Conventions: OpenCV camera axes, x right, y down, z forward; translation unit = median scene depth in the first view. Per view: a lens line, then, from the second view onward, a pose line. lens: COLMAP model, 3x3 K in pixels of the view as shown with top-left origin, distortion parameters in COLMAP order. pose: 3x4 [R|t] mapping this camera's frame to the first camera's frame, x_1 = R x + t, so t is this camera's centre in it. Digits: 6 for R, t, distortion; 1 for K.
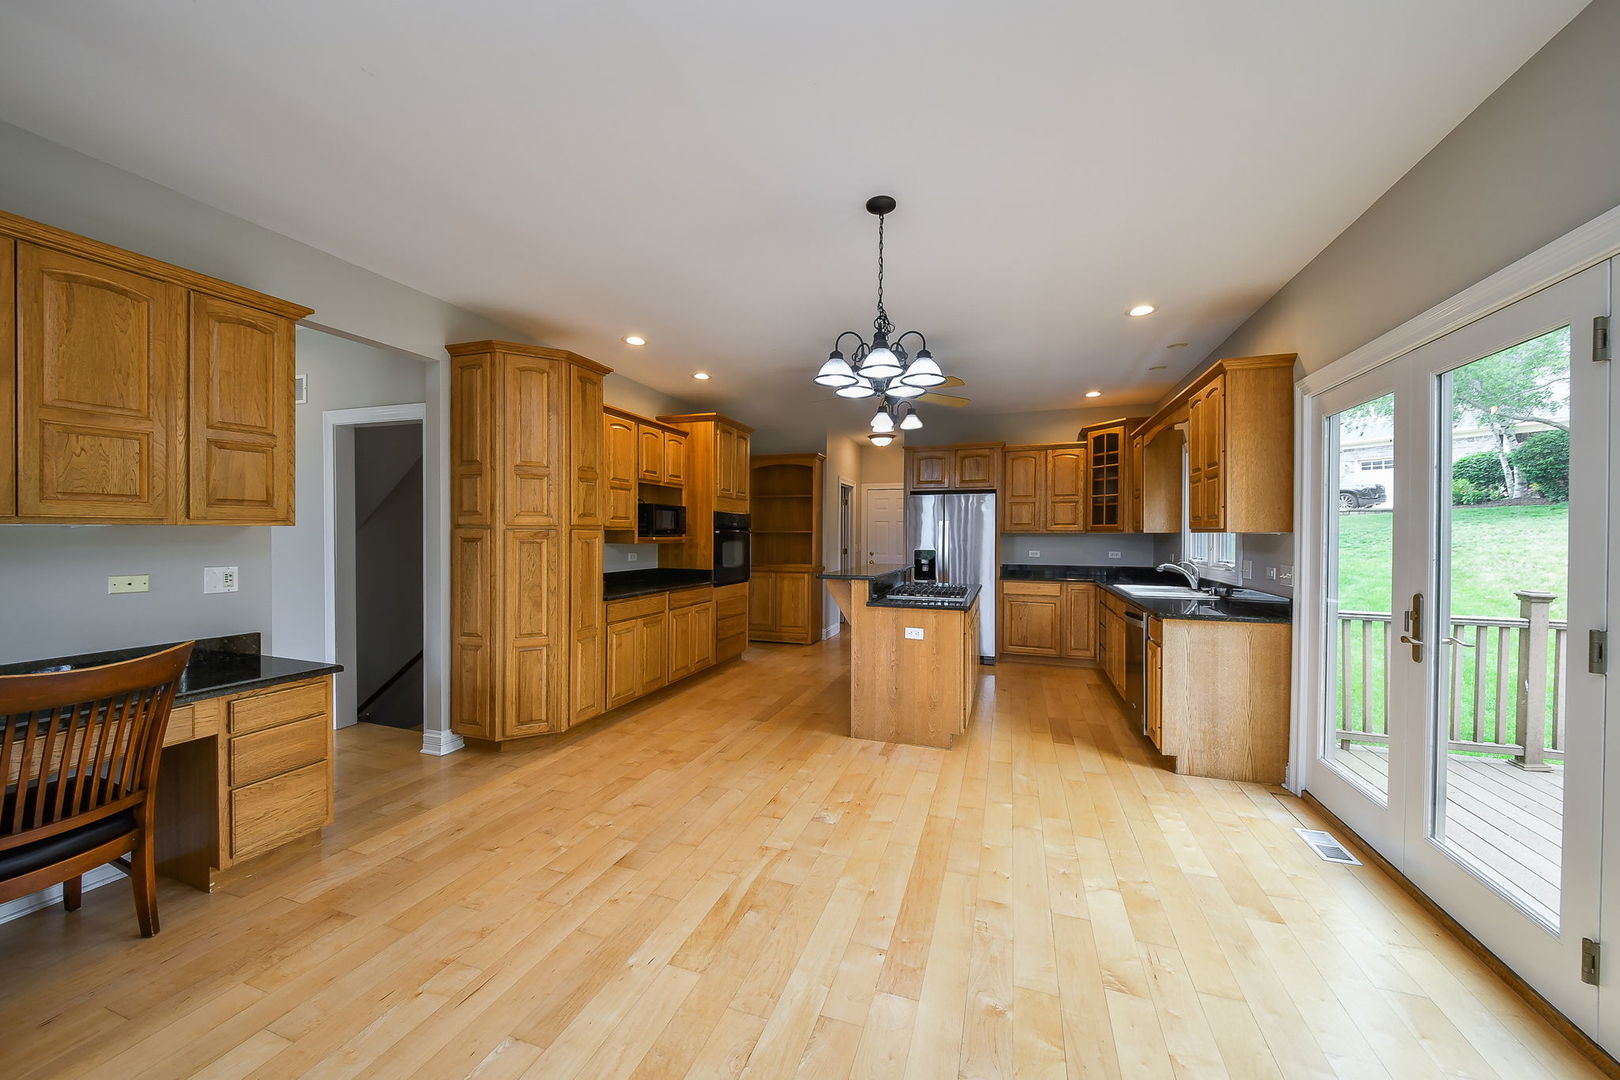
lens RADIAL K [[579.4, 0, 809.7], [0, 579.4, 537.8], [0, 0, 1]] dist [0.000723, -0.000658]
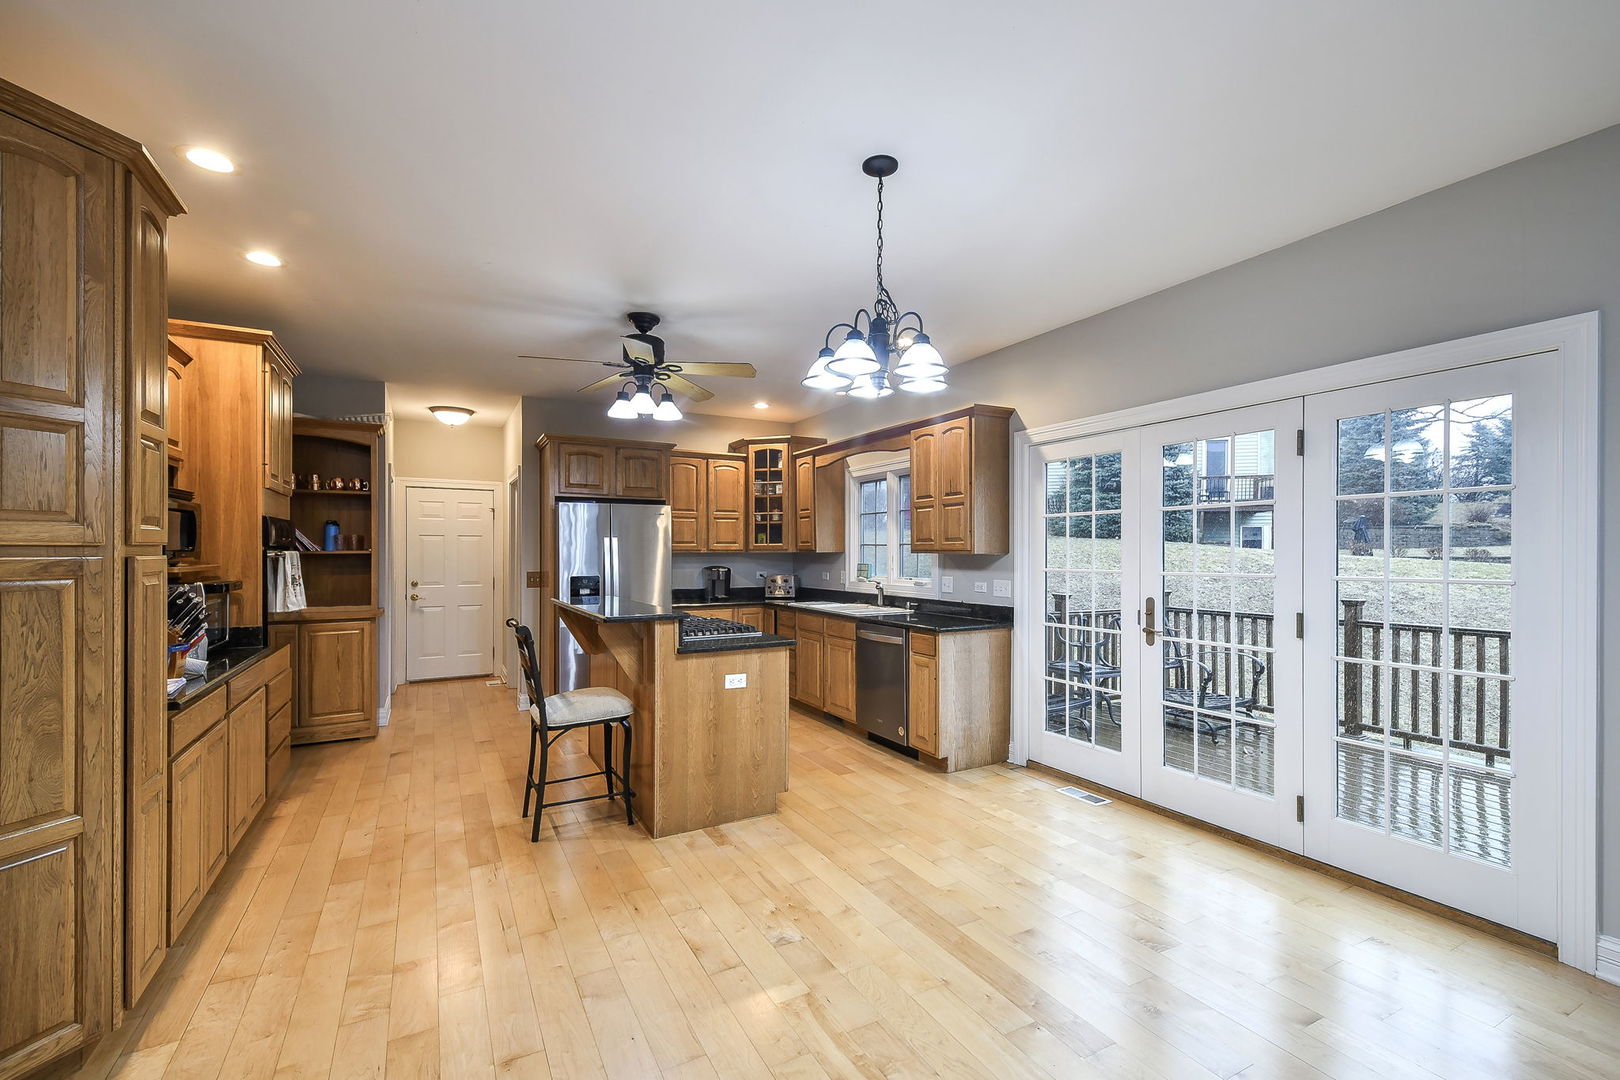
lens RADIAL K [[704.1, 0, 817.1], [0, 704.1, 547.4], [0, 0, 1]] dist [0.001043, -0.001278]
pose [[0.658203, 0.000407, 0.752841, -0.475945], [0.007378, 0.999948, -0.006992, -0.012195], [-0.752805, 0.010156, 0.658166, 0.271807]]
